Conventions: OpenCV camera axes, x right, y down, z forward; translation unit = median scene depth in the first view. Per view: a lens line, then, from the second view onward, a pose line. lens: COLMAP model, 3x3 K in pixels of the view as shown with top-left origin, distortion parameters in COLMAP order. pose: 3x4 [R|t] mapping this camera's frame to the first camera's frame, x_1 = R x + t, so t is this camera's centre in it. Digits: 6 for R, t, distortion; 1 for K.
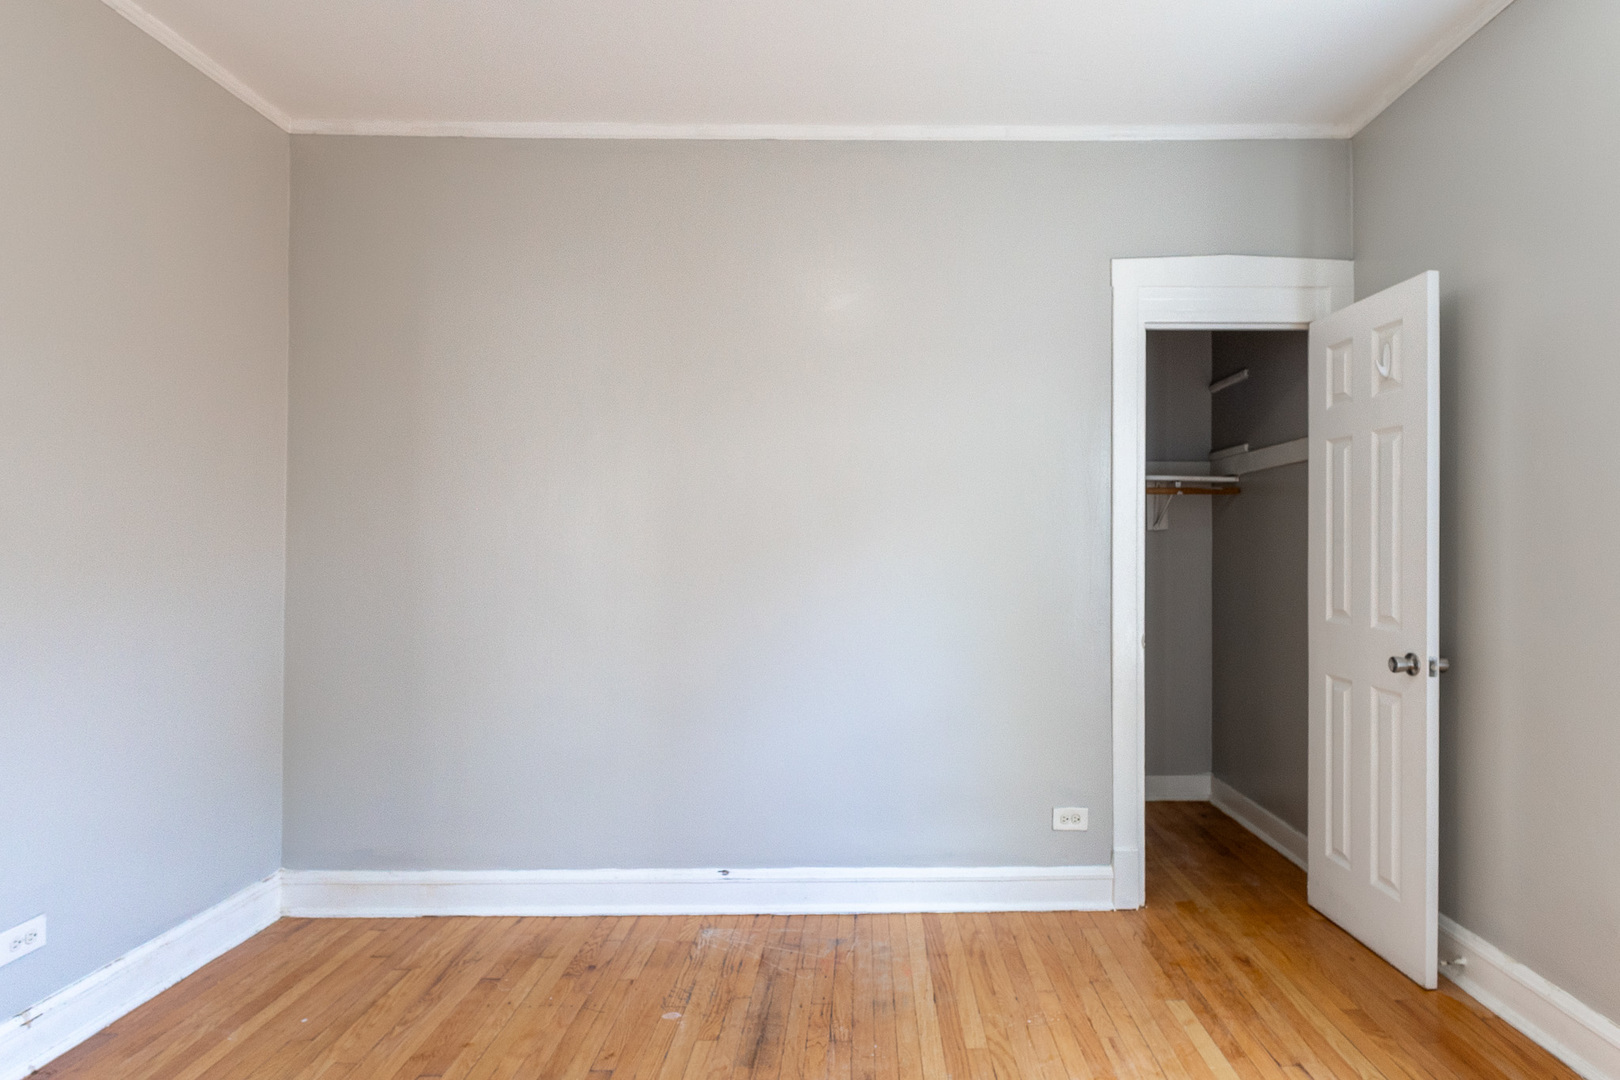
lens RADIAL K [[899.2, 0, 810.3], [0, 899.2, 534.9], [0, 0, 1]] dist [0.002438, -0.000129]
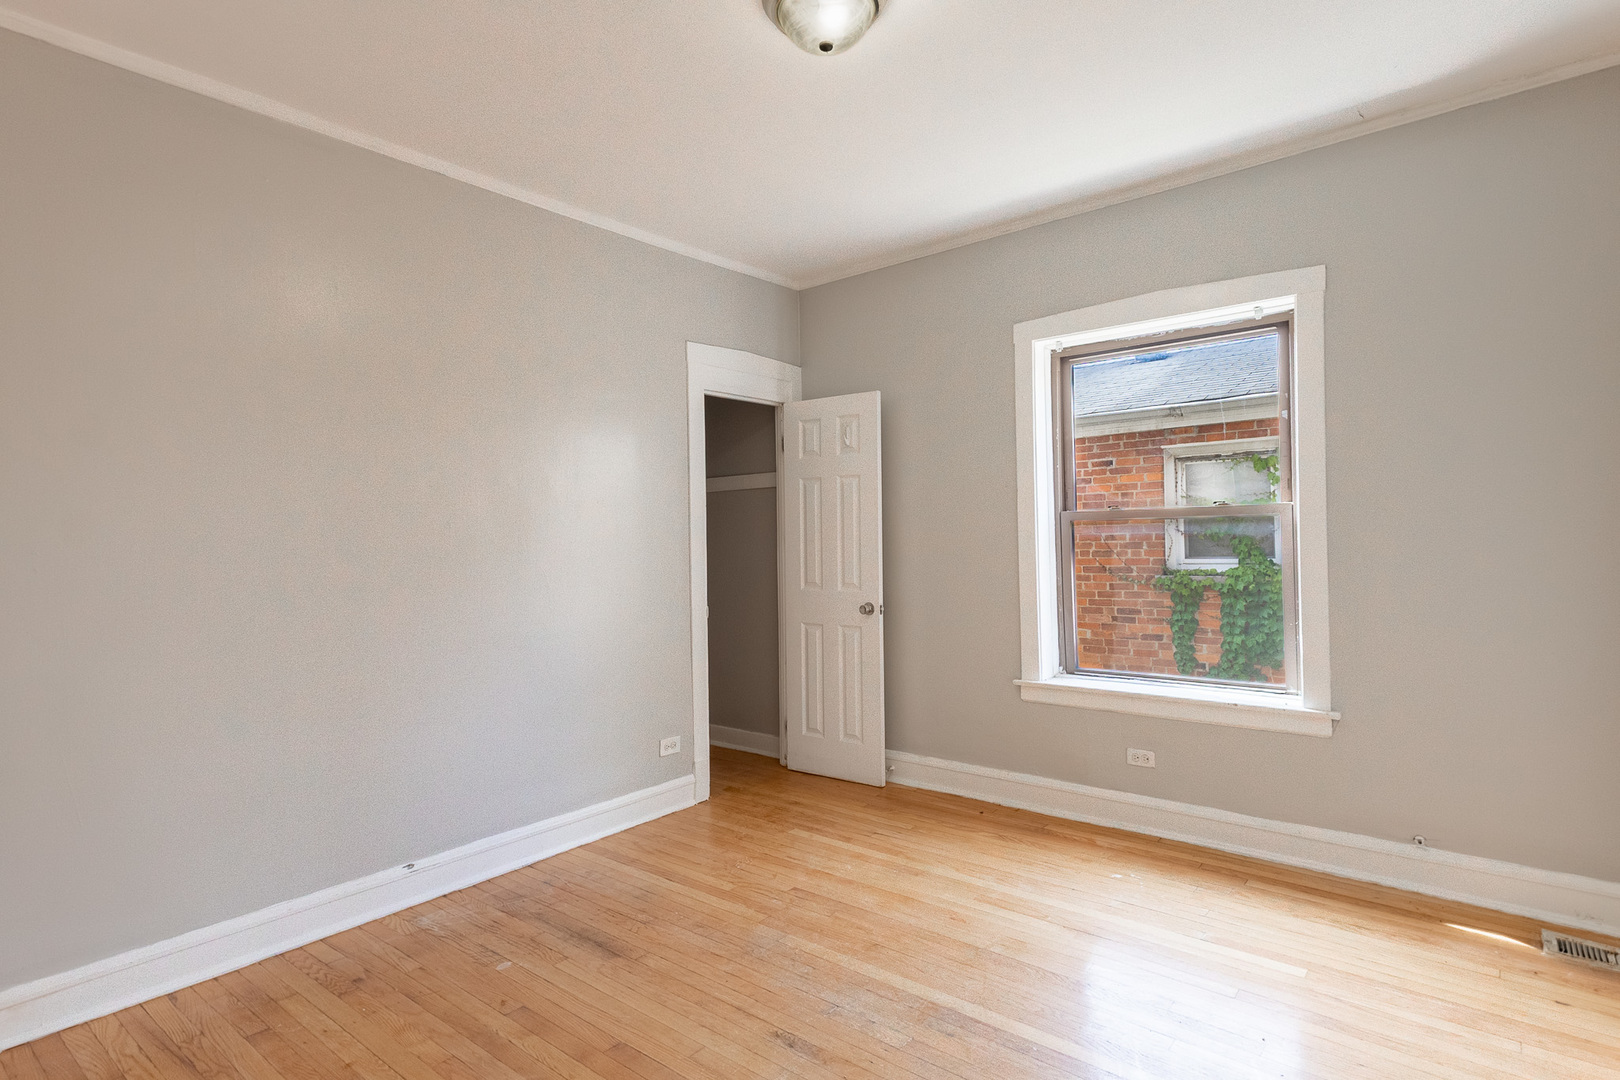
lens RADIAL K [[838.6, 0, 813.8], [0, 838.6, 533.9], [0, 0, 1]] dist [0.040590, -0.001112]
pose [[0.649673, -0.008060, 0.760171, -0.541533], [0.009941, 0.999948, 0.002106, -0.007575], [-0.760149, 0.006189, 0.649720, 0.000075]]
